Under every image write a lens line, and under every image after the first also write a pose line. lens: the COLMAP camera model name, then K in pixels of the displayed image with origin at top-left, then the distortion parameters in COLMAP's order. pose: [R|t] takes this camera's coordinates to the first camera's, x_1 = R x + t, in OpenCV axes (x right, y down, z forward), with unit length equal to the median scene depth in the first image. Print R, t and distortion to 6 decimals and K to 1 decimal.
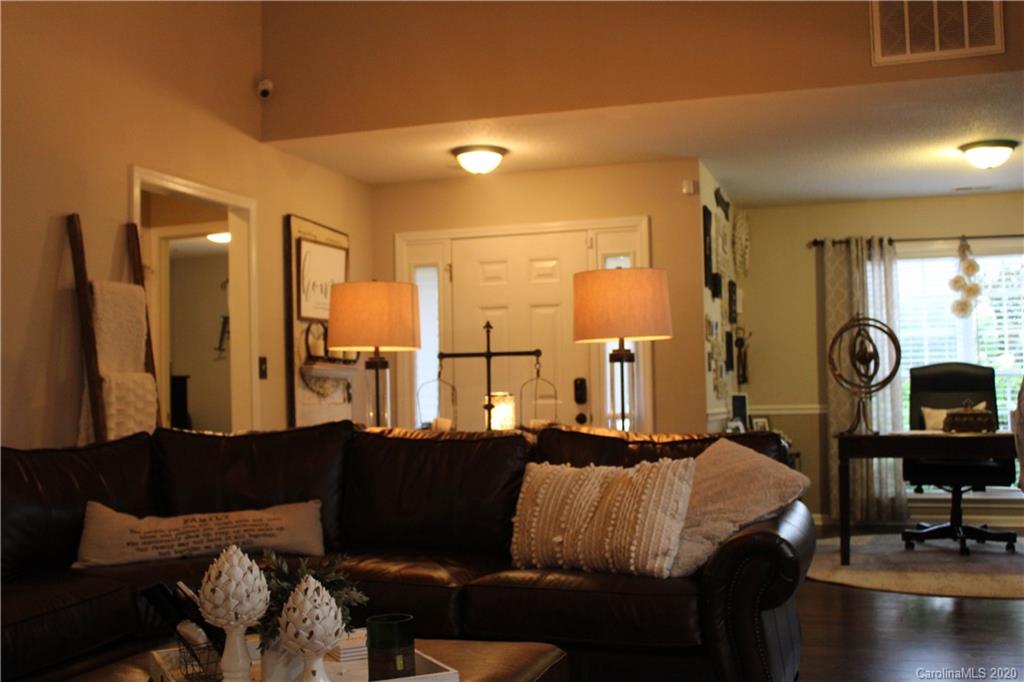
lens RADIAL K [[1142.1, 0, 507.9], [0, 1142.1, 338.2], [0, 0, 1]] dist [-0.029045, 0.000000]
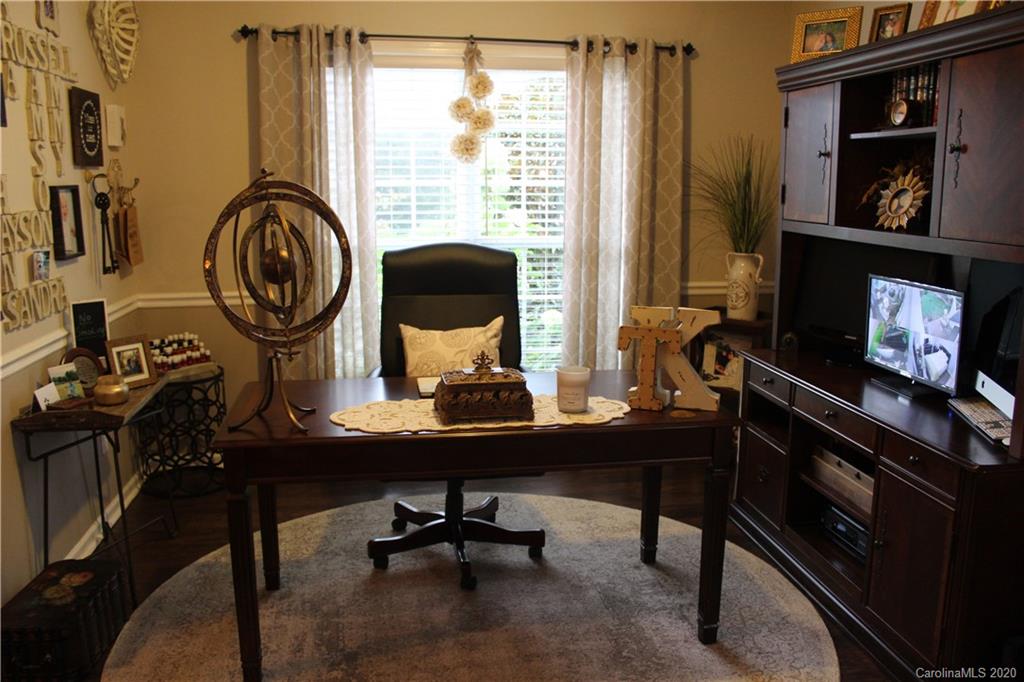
lens RADIAL K [[856.4, 0, 516.2], [0, 856.4, 340.4], [0, 0, 1]] dist [-0.163188, 0.141917]
pose [[0.897373, -0.065095, 0.436444, 0.197164], [-0.038676, 0.973651, 0.224740, -0.028496], [-0.439574, -0.218556, 0.871211, 0.517887]]
